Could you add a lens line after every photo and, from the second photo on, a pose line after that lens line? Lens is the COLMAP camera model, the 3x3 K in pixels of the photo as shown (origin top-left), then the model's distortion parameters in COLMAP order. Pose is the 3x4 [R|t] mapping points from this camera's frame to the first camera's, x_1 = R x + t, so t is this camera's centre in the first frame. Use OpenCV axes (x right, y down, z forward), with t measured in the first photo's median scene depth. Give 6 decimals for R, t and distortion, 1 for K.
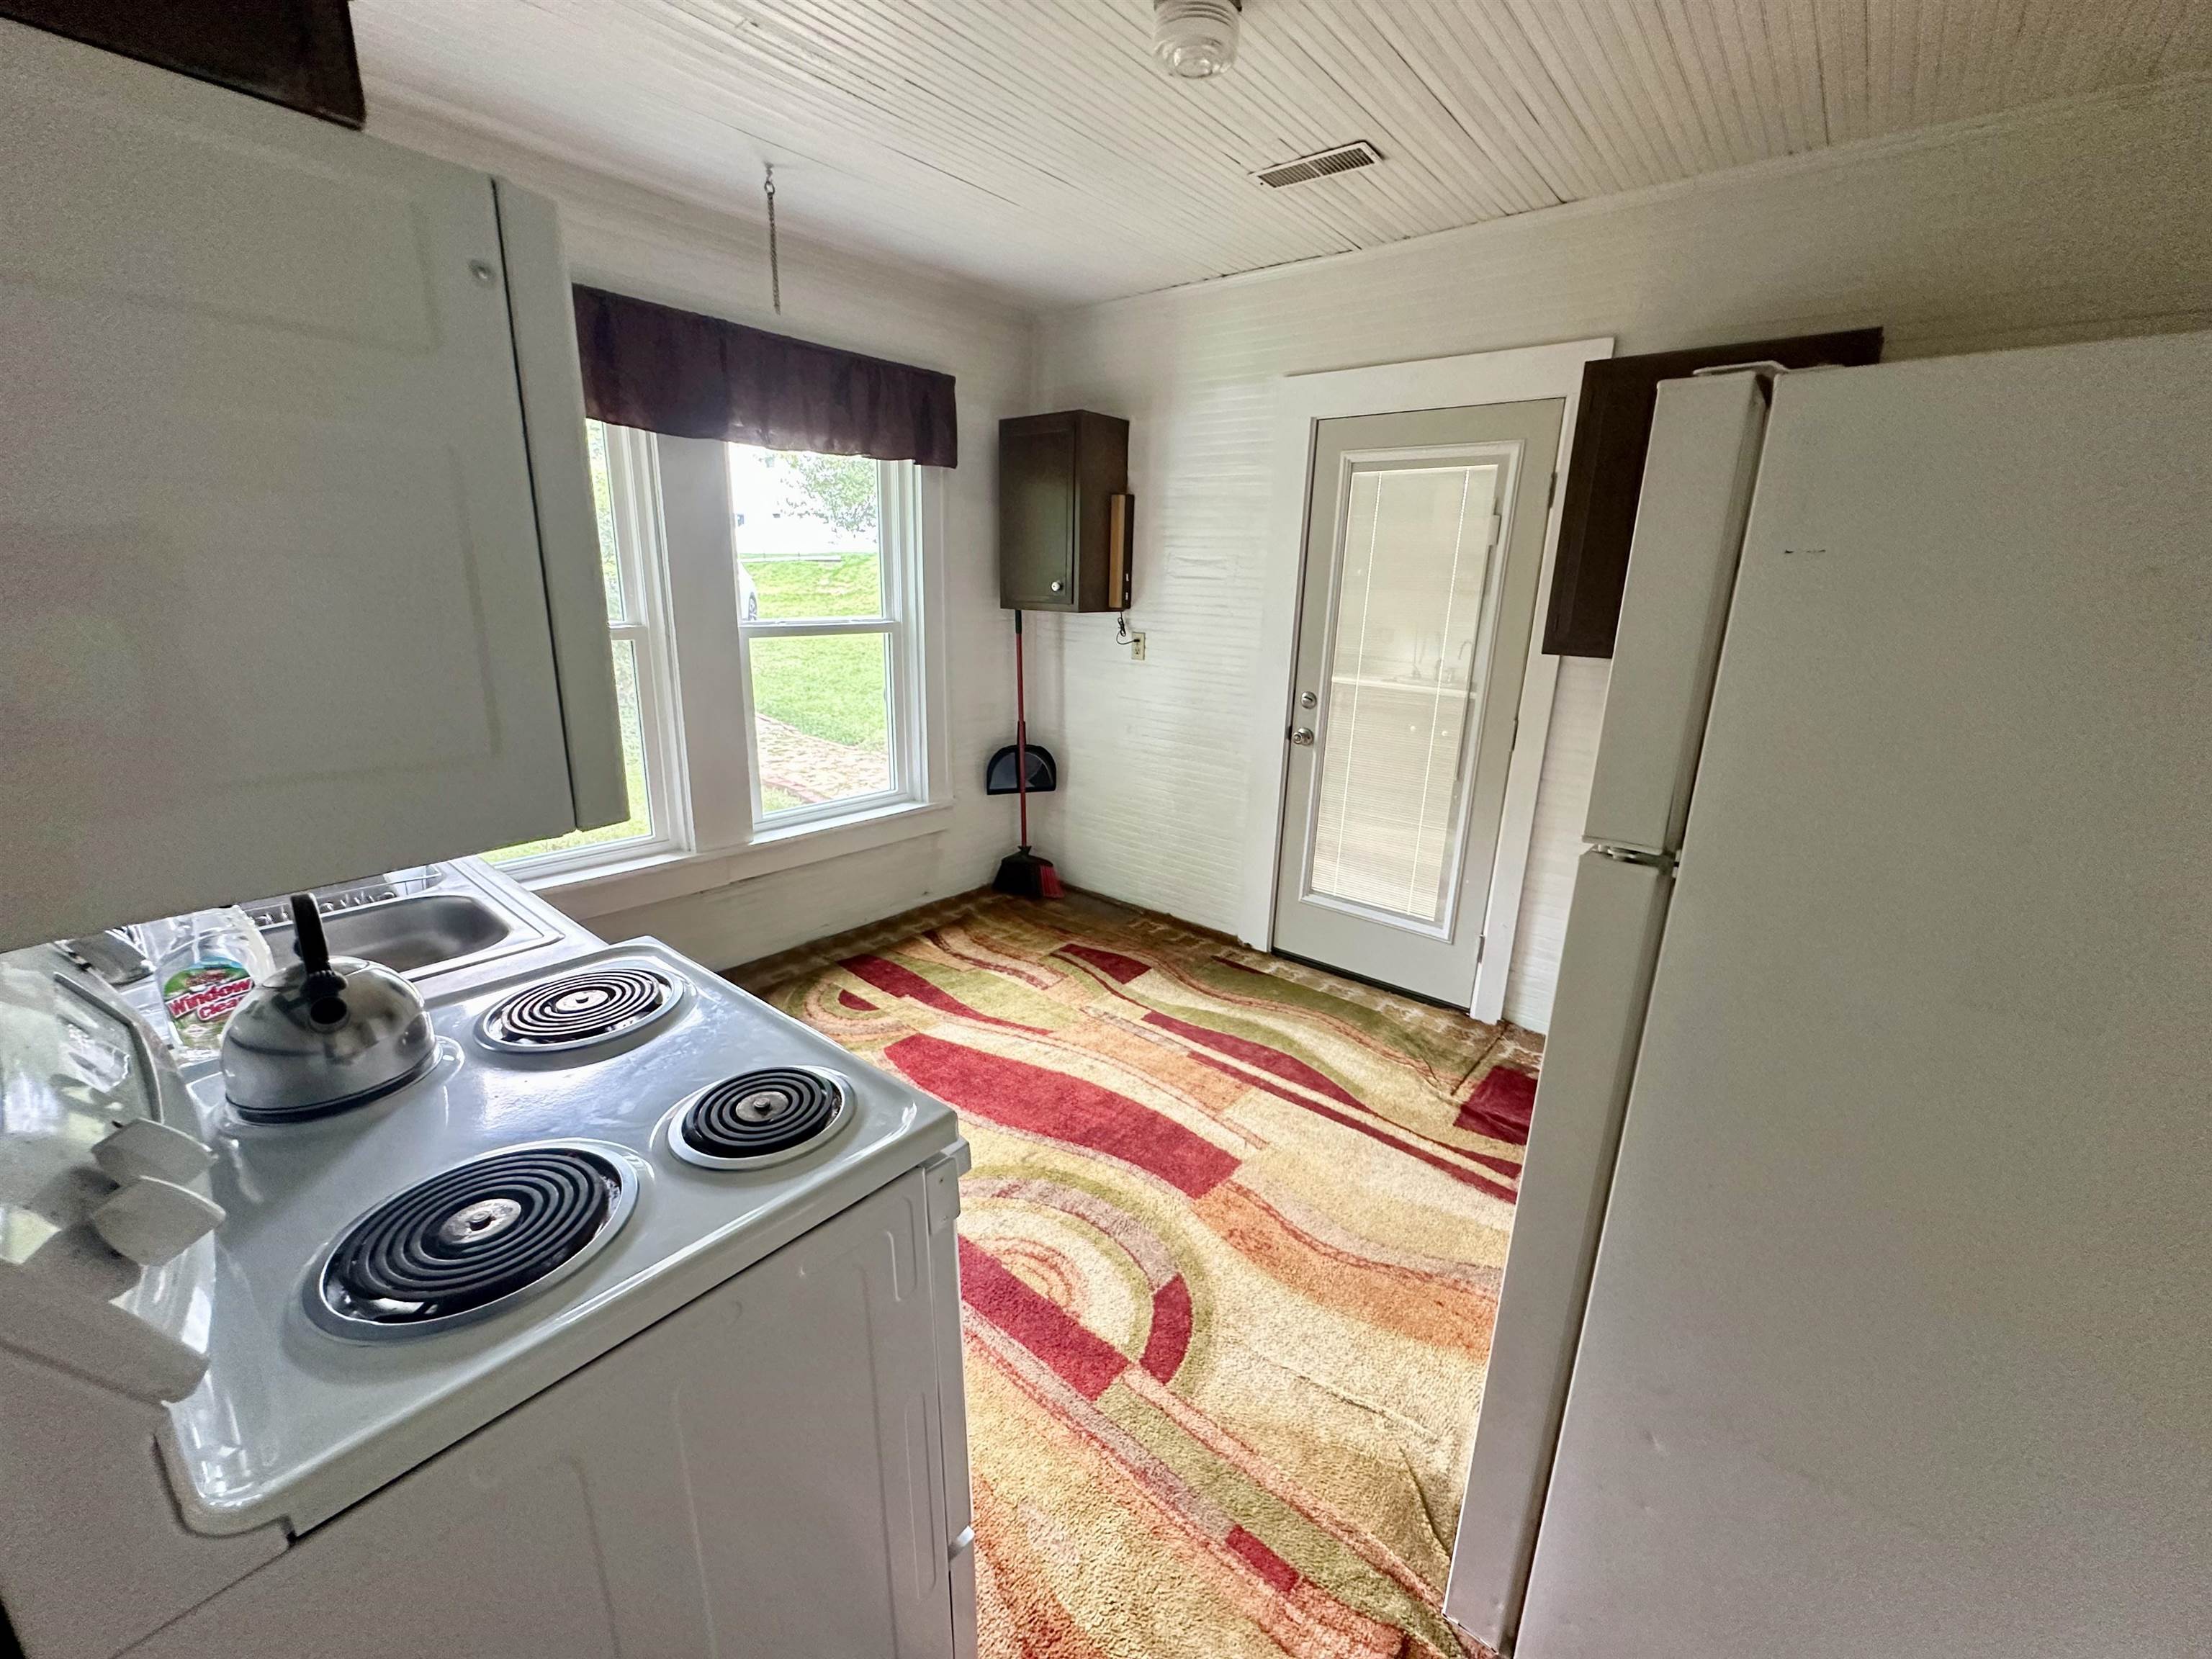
lens RADIAL K [[882.9, 0, 1109.8], [0, 882.9, 830.6], [0, 0, 1]] dist [-0.004464, 0.000741]
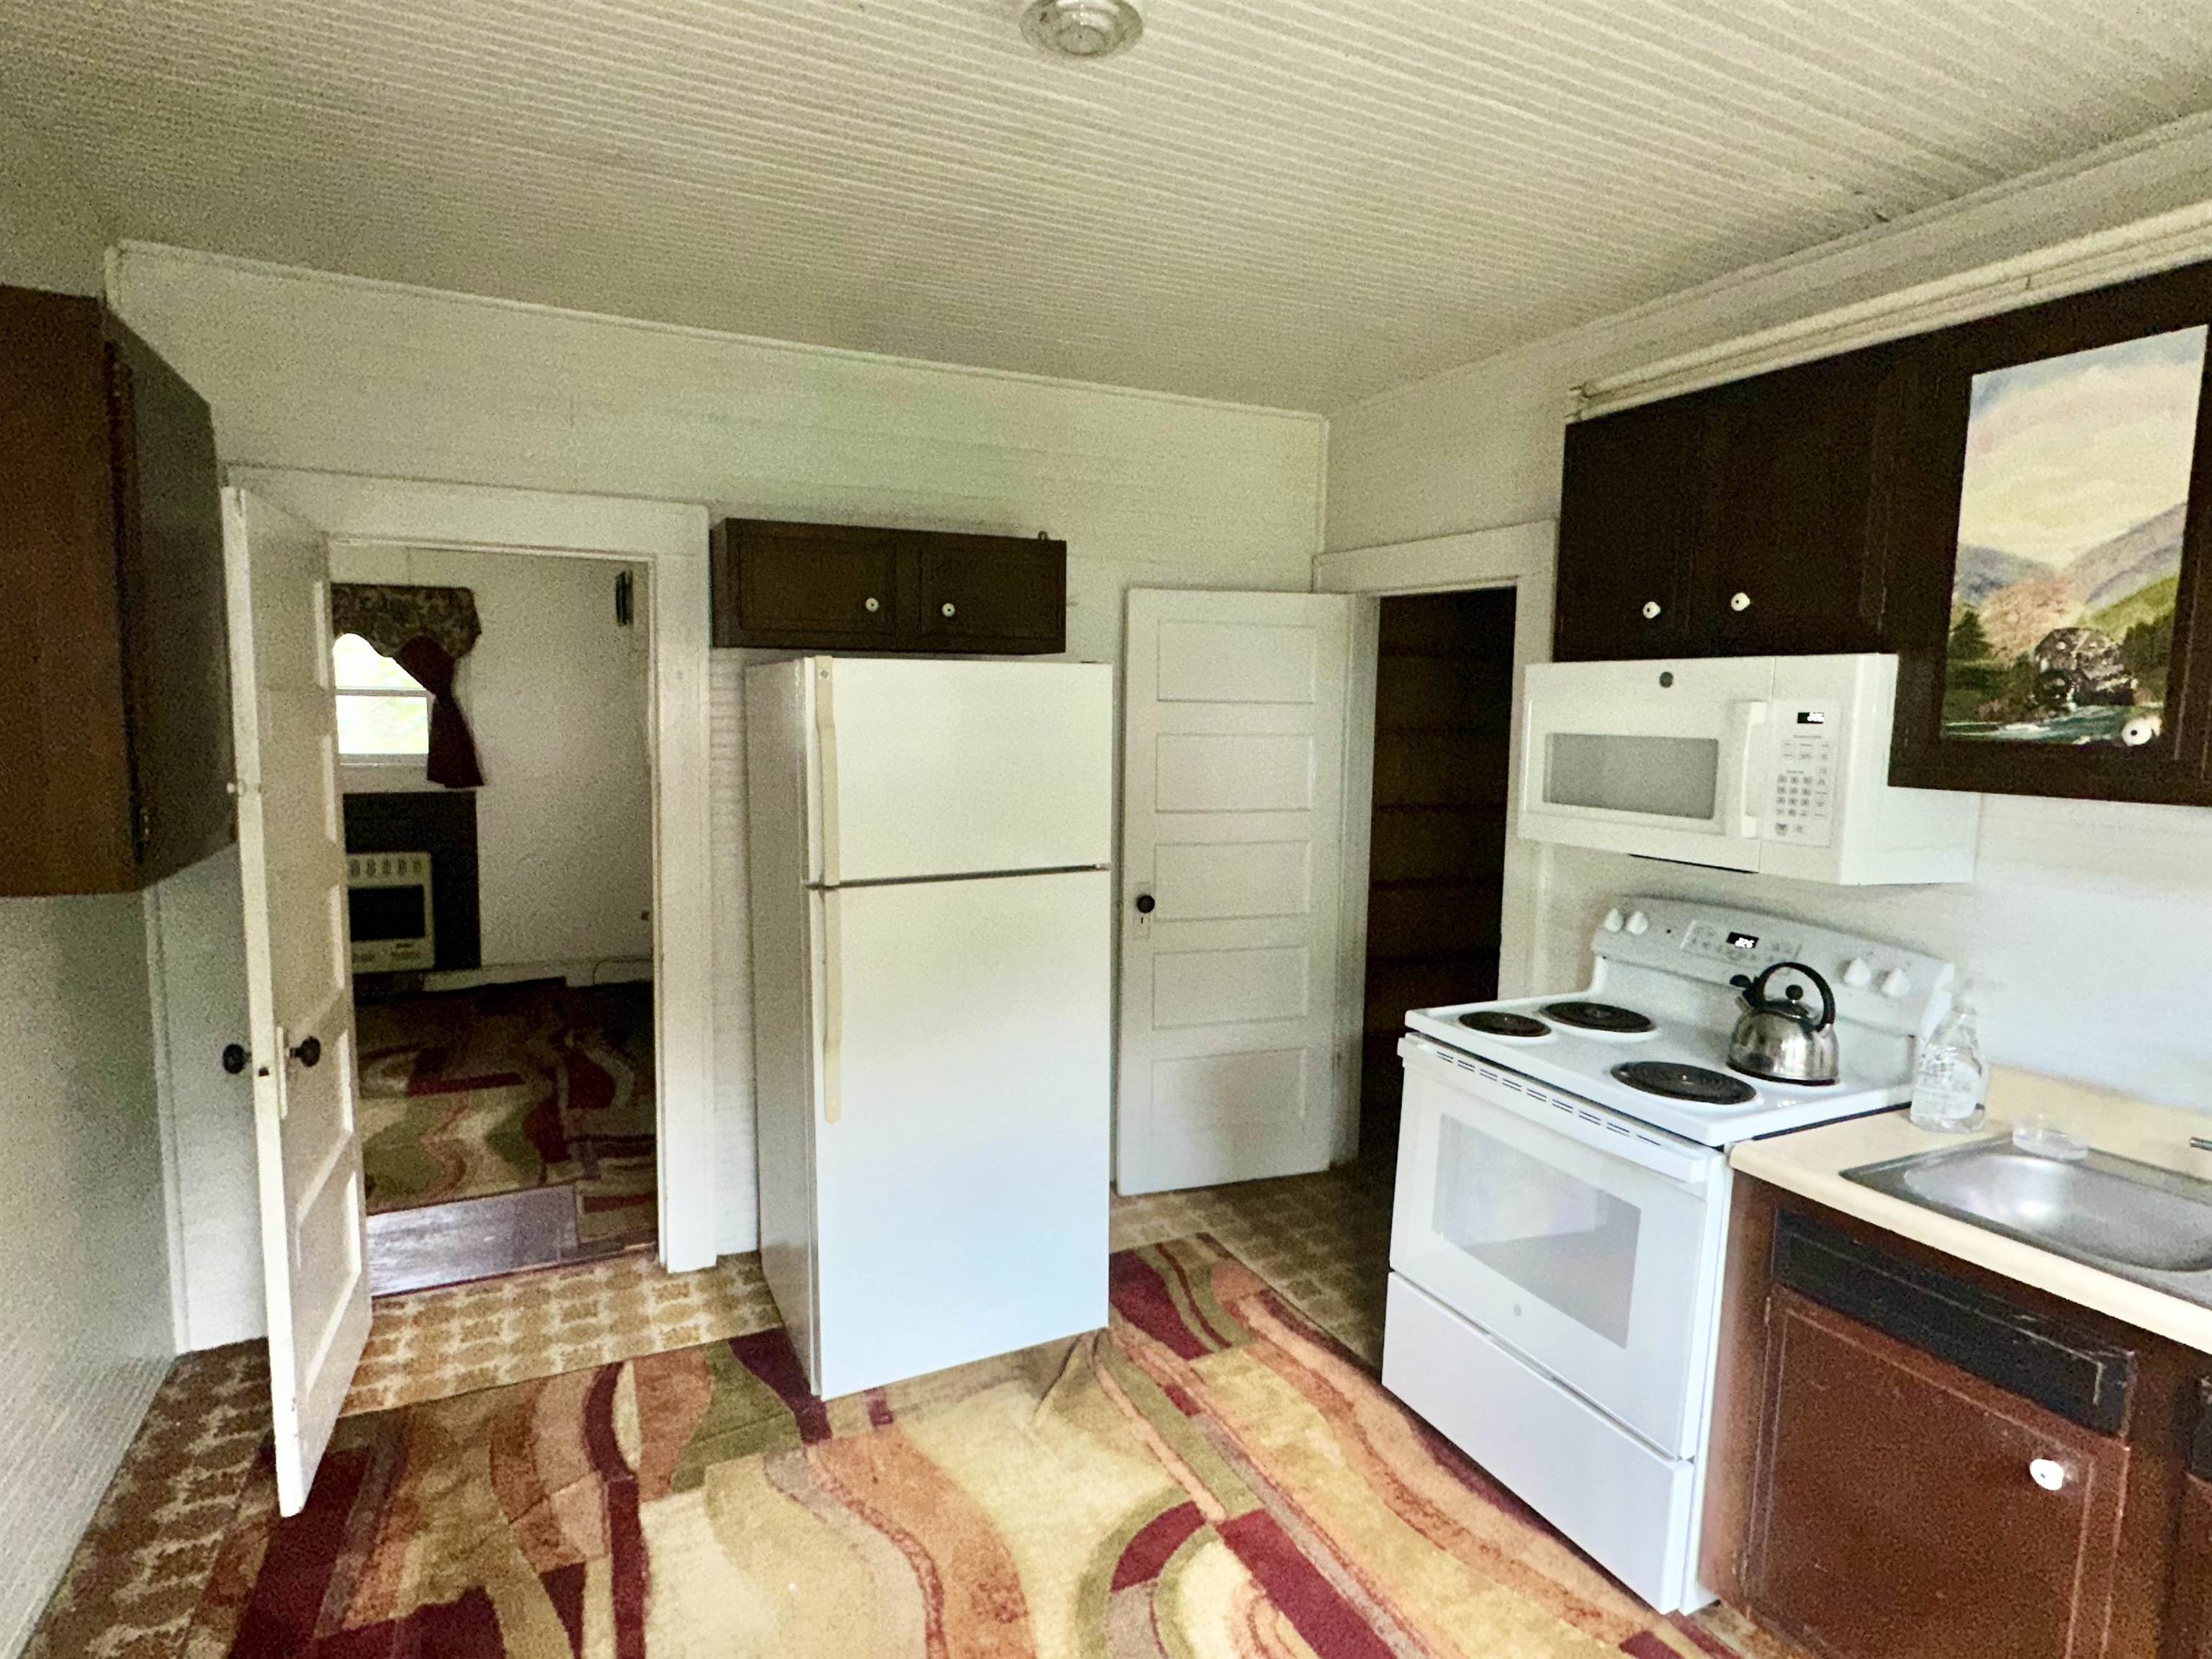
lens RADIAL K [[1162.0, 0, 1100.5], [0, 1162.0, 828.5], [0, 0, 1]] dist [-0.006302, 0.001712]
pose [[-0.911835, -0.088237, 0.400962, -0.277502], [0.068969, 0.929831, 0.361466, -0.534914], [-0.404722, 0.357252, -0.841767, 1.658795]]
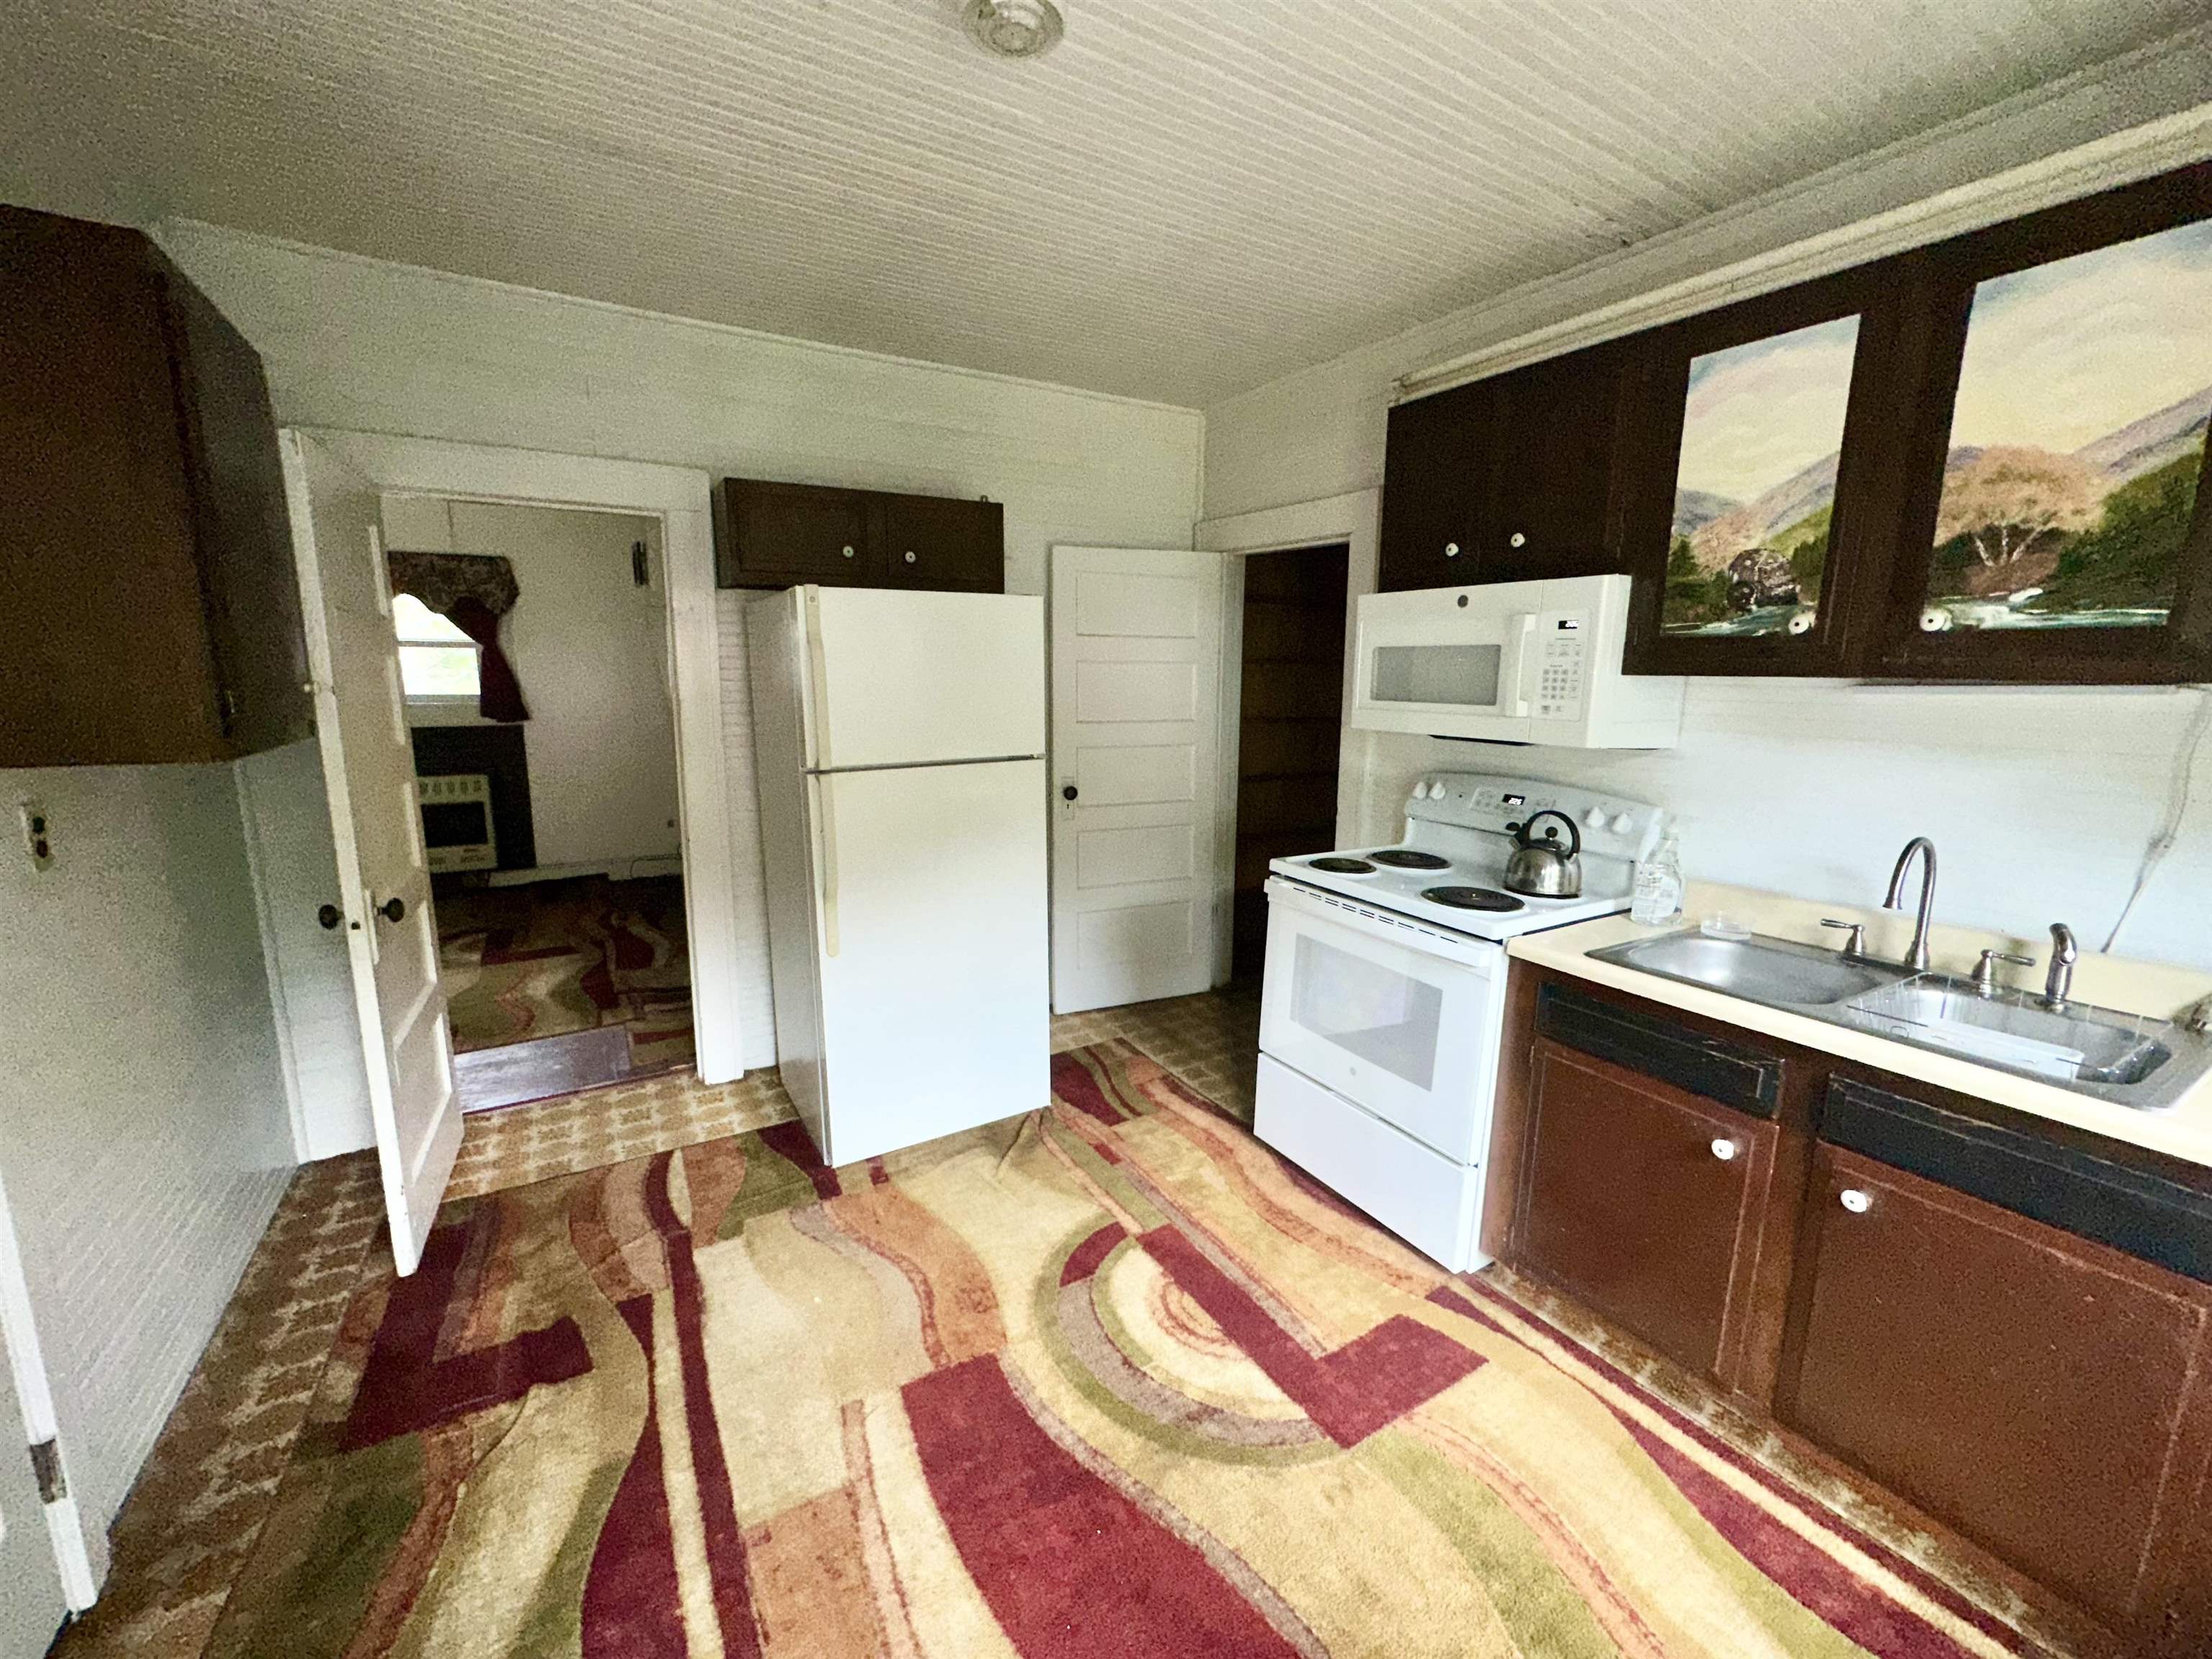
lens RADIAL K [[882.9, 0, 1106.6], [0, 882.9, 827.1], [0, 0, 1]] dist [-0.004464, 0.000741]
pose [[-0.945200, -0.094475, 0.312524, -0.262294], [0.052914, 0.900237, 0.432172, -0.475932], [-0.322175, 0.425026, -0.845905, 1.670375]]
